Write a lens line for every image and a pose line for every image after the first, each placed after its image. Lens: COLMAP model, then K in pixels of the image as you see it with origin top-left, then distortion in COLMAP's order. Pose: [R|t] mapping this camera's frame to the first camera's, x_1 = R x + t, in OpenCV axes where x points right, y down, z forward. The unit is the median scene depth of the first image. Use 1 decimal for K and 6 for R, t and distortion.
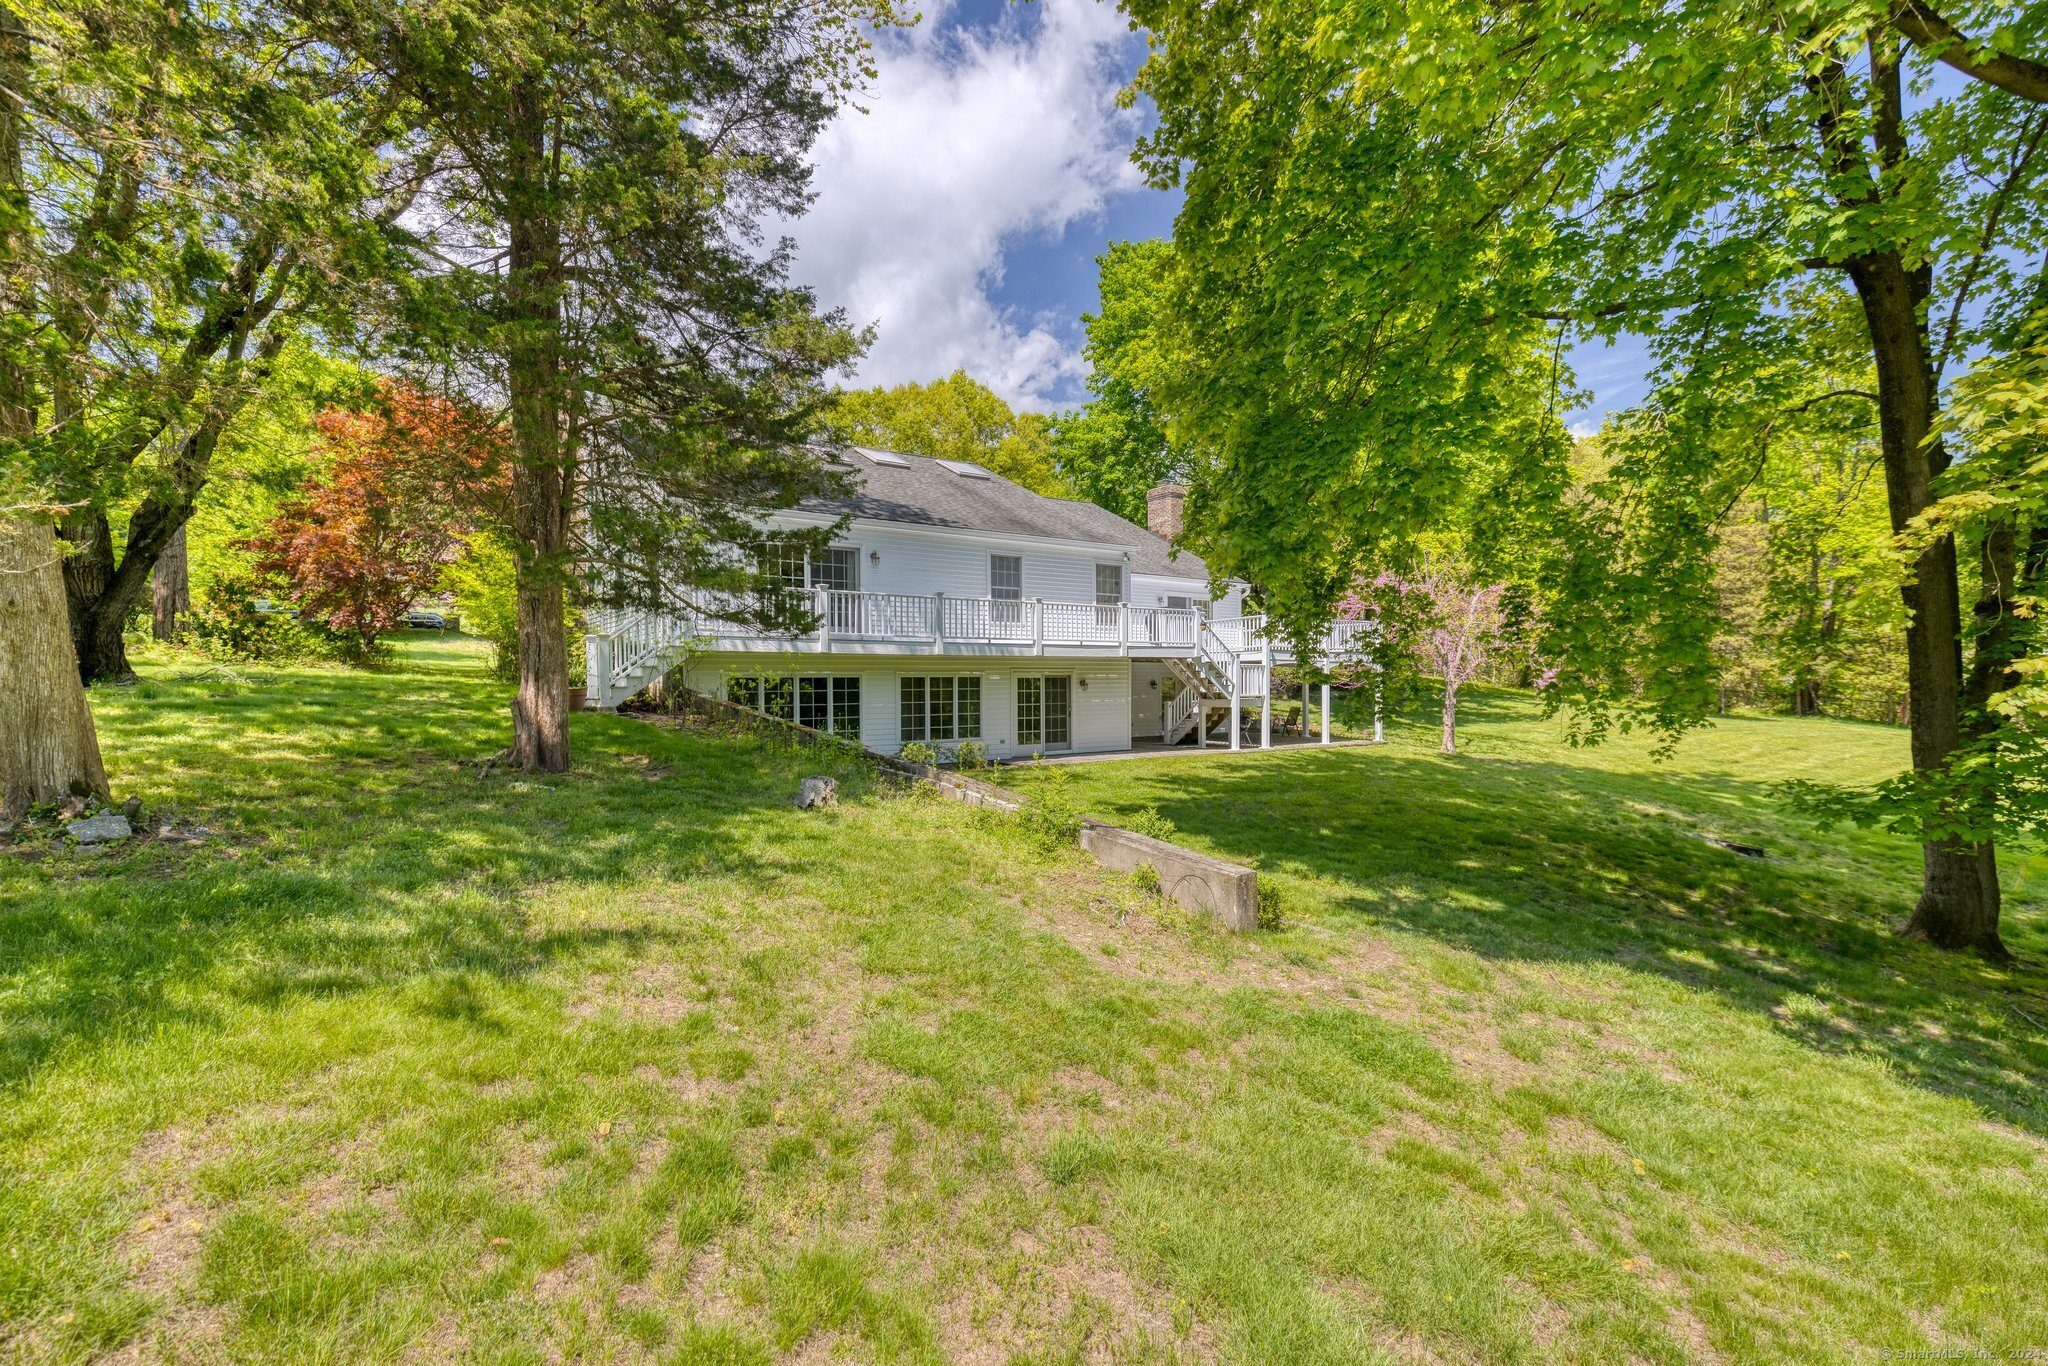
lens RADIAL K [[922.2, 0, 1028.0], [0, 922.2, 670.7], [0, 0, 1]] dist [-0.004342, -0.000295]
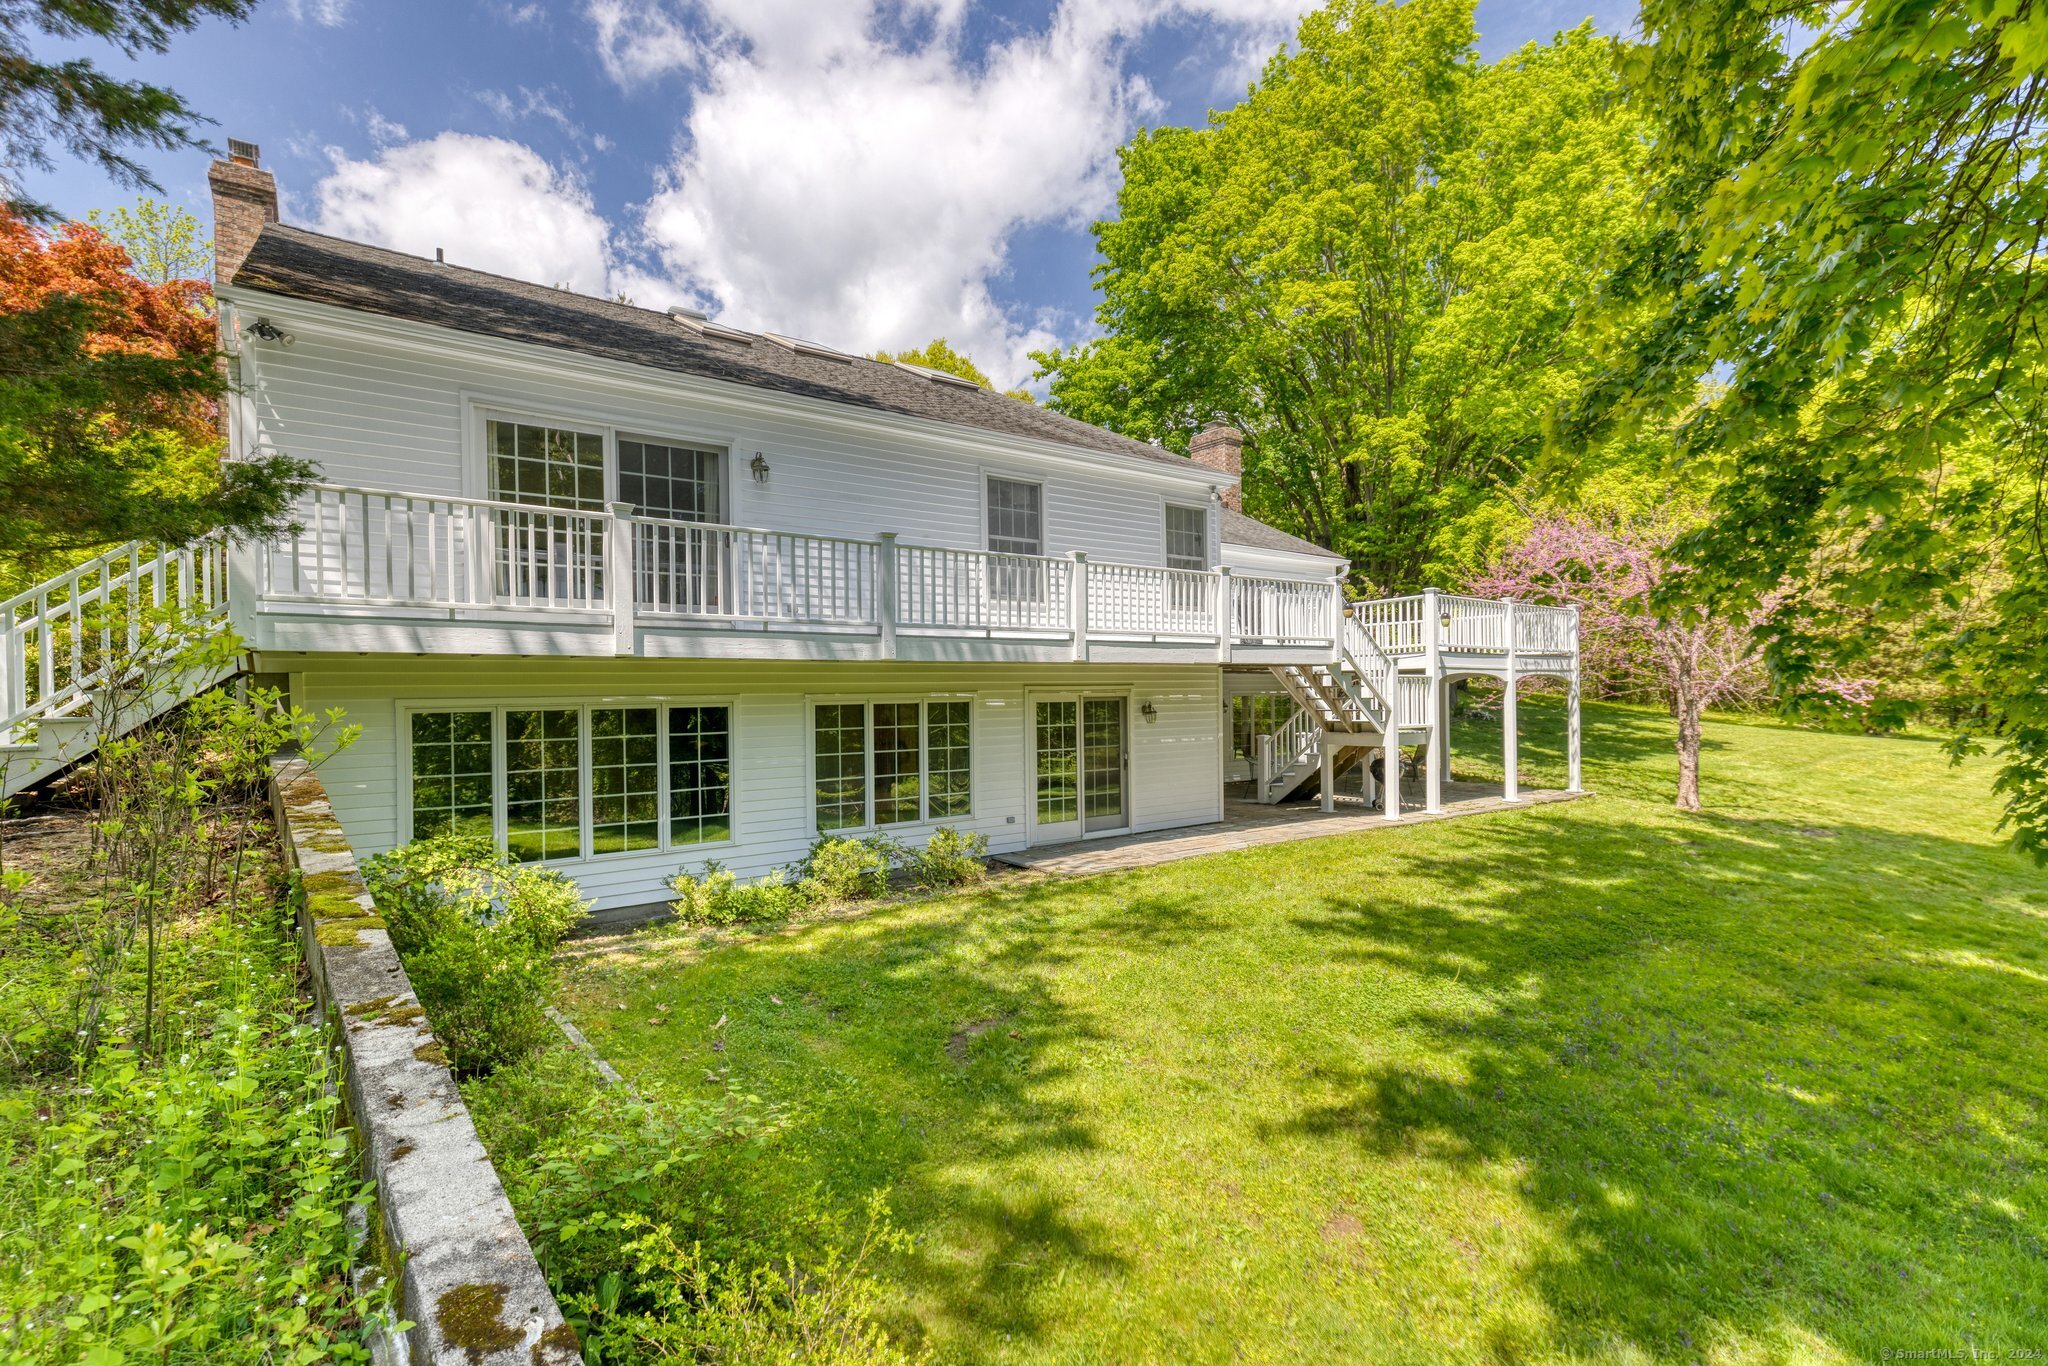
lens RADIAL K [[922.2, 0, 1024.6], [0, 922.2, 699.0], [0, 0, 1]] dist [-0.004342, -0.000295]
pose [[0.999847, -0.005028, 0.016769, -0.027064], [0.004633, 0.999712, 0.023530, -0.006758], [-0.016883, -0.023449, 0.999582, 0.433153]]
